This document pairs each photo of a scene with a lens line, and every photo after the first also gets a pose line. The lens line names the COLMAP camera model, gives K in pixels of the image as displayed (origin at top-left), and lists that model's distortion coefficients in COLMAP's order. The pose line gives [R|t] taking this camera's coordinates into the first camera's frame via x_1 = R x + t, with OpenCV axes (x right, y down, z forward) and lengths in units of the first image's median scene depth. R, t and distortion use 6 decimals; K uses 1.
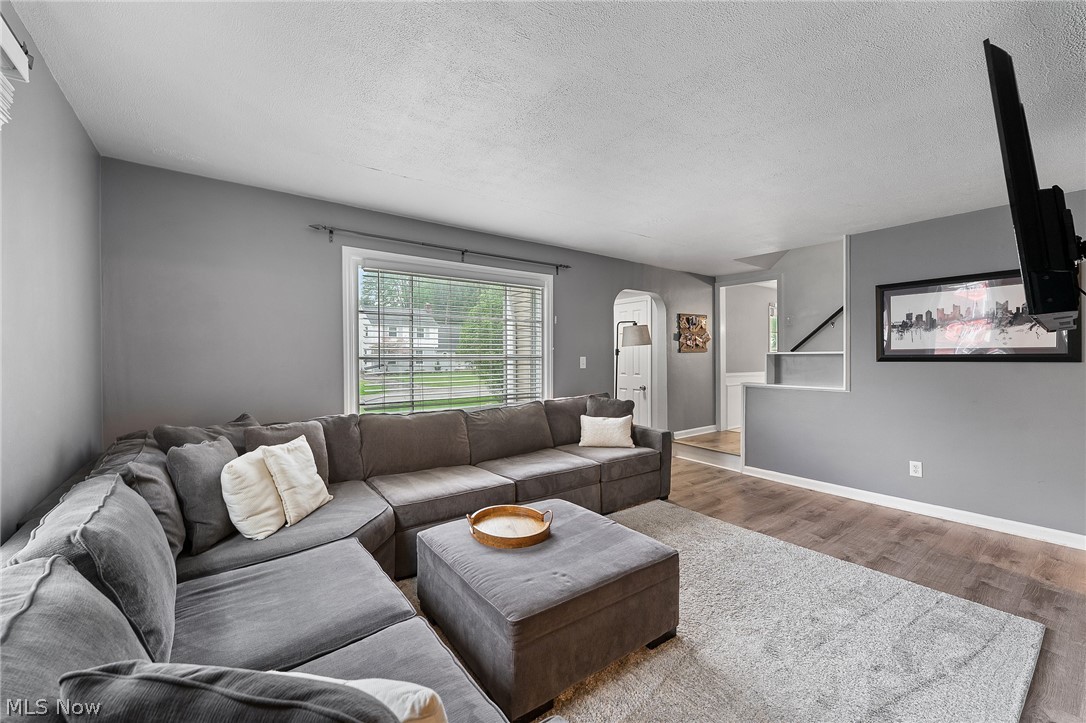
lens RADIAL K [[434.5, 0, 537.5], [0, 434.5, 361.5], [0, 0, 1]] dist [-0.001276, -0.000342]
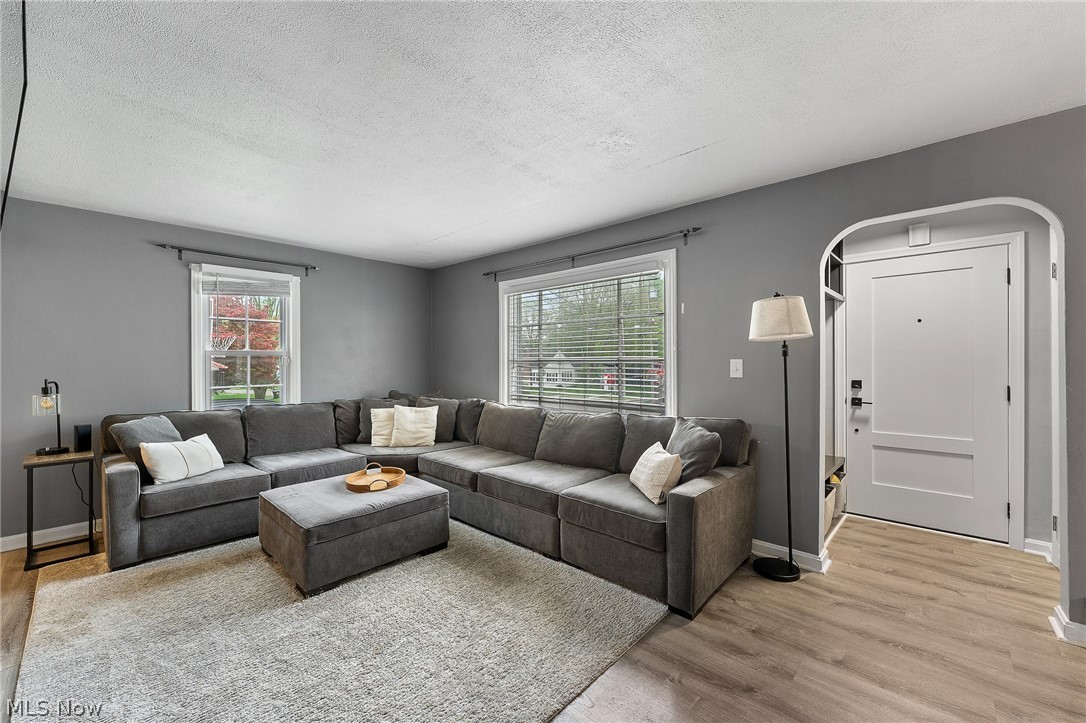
lens RADIAL K [[434.5, 0, 537.5], [0, 434.5, 361.5], [0, 0, 1]] dist [-0.001276, -0.000342]
pose [[0.178638, 0.004643, -0.983904, 0.818147], [-0.003660, 0.999985, 0.004054, -0.010550], [0.983908, 0.002877, 0.178653, 0.727467]]
